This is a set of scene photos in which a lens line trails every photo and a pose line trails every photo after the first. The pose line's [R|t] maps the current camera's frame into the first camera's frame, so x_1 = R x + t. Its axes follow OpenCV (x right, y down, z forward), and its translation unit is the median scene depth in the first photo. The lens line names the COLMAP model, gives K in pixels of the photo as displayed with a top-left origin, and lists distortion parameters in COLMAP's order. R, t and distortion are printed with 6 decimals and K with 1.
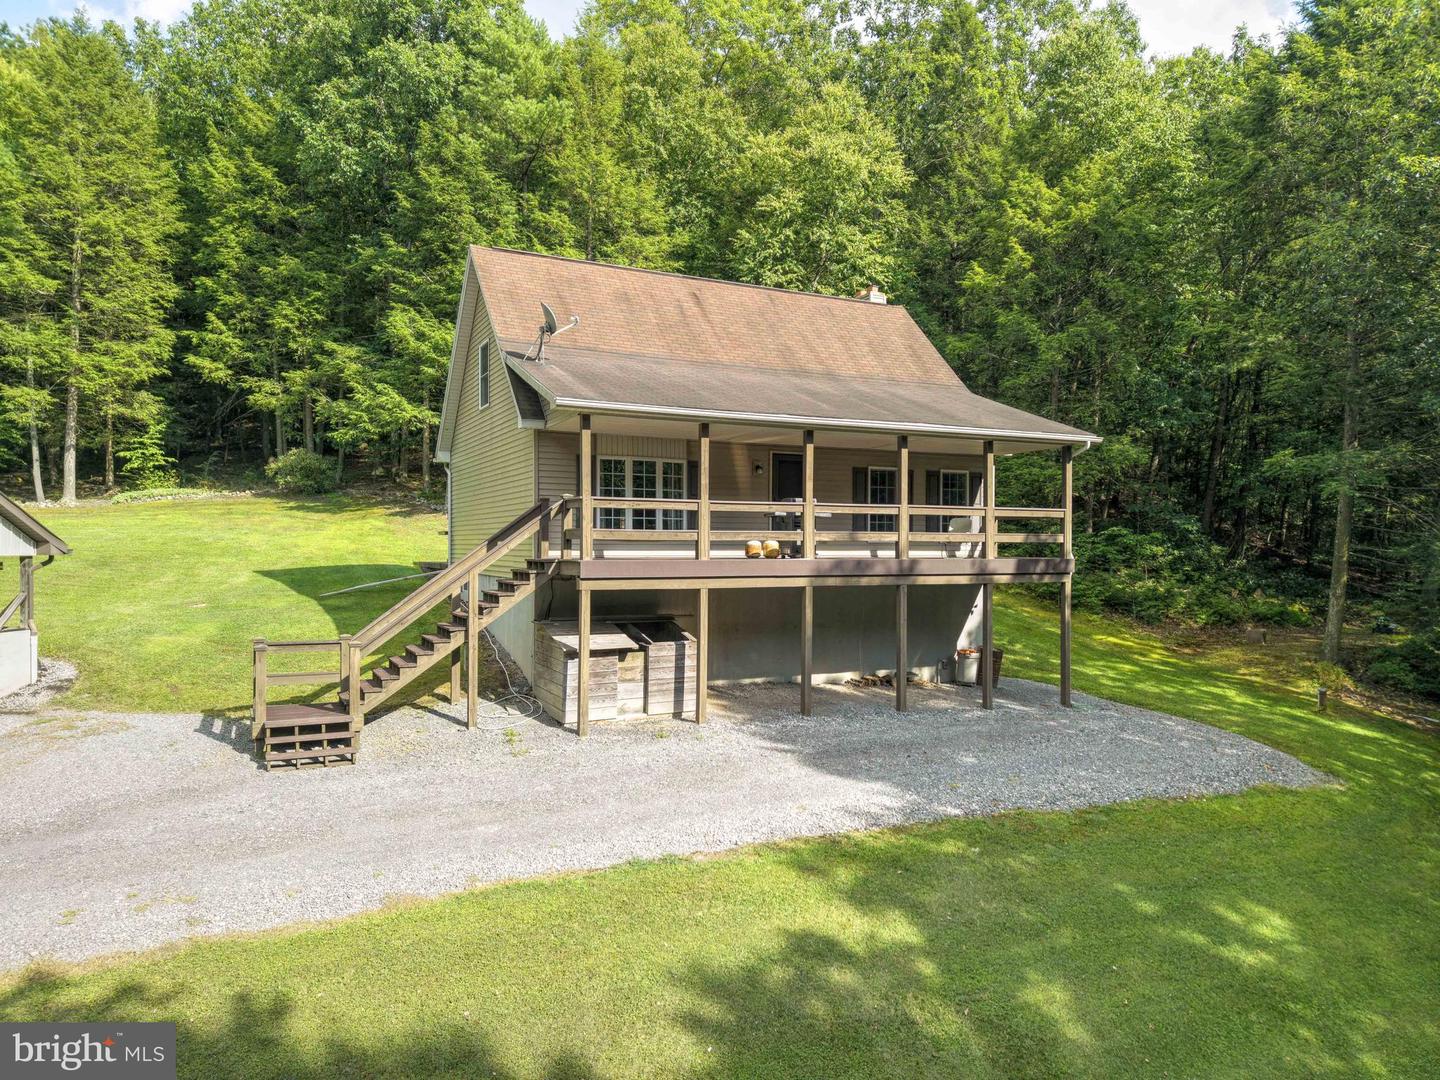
lens RADIAL K [[980.0, 0, 720.0], [0, 980.0, 540.0], [0, 0, 1]] dist [0.022683, -0.026402]
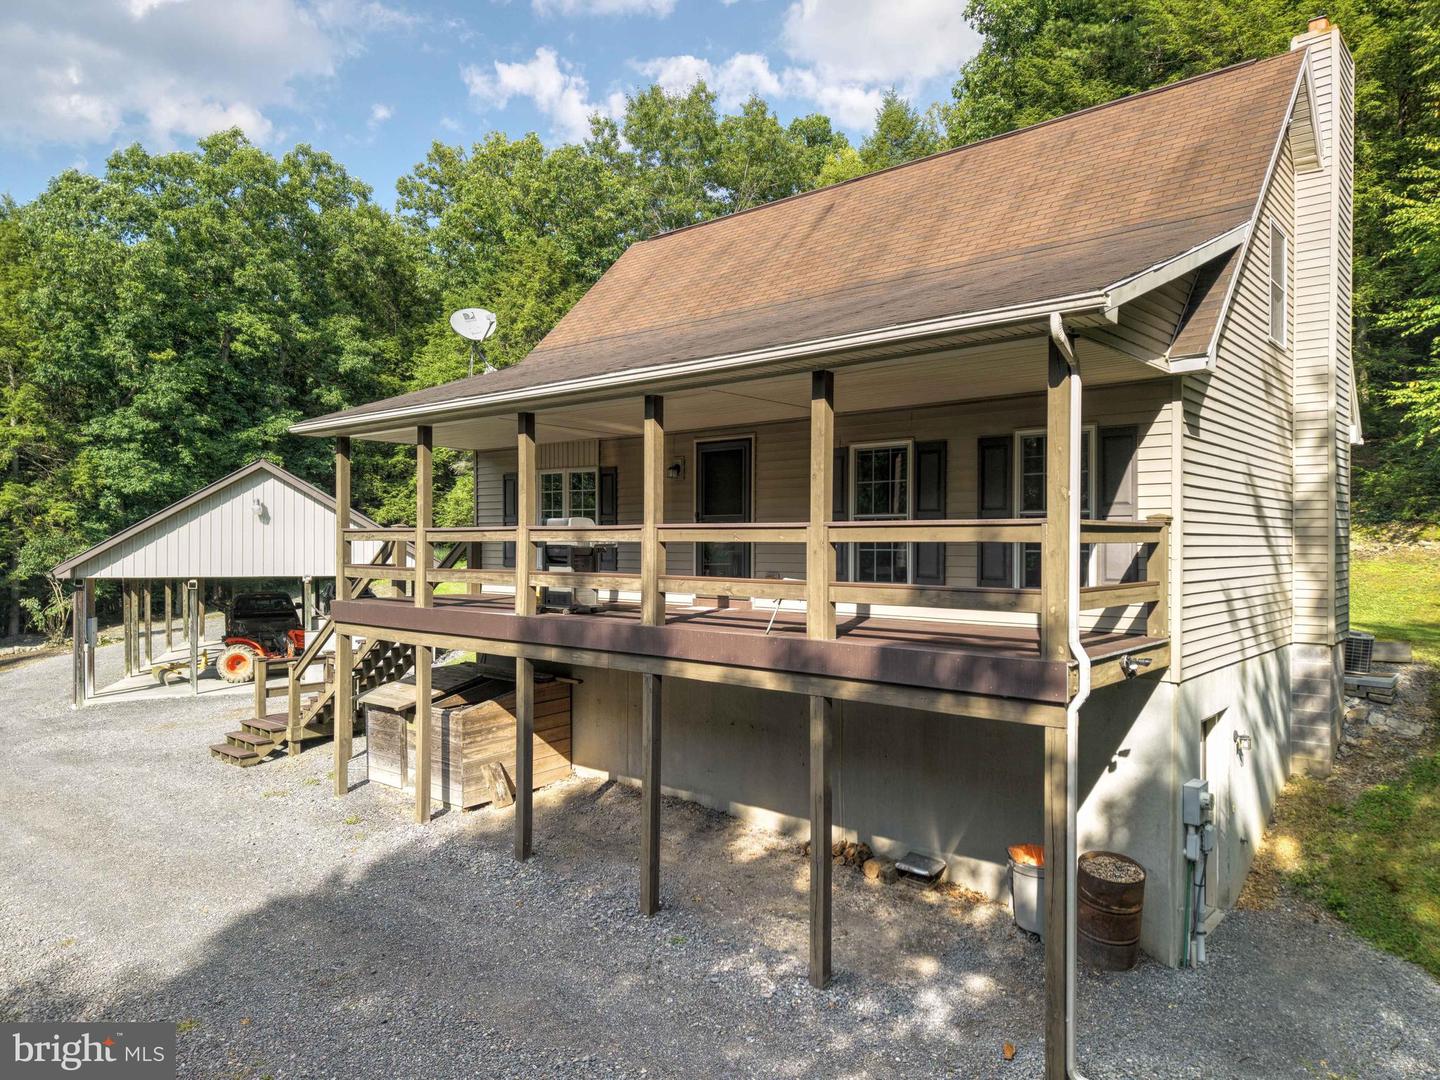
lens RADIAL K [[1017.7, 0, 720.0], [0, 1017.7, 540.0], [0, 0, 1]] dist [0.020092, 0.001511]
pose [[0.361114, -0.006782, -0.932497, 0.632076], [0.004450, 0.999975, -0.005550, -0.021162], [0.932511, -0.002146, 0.361135, 0.735887]]
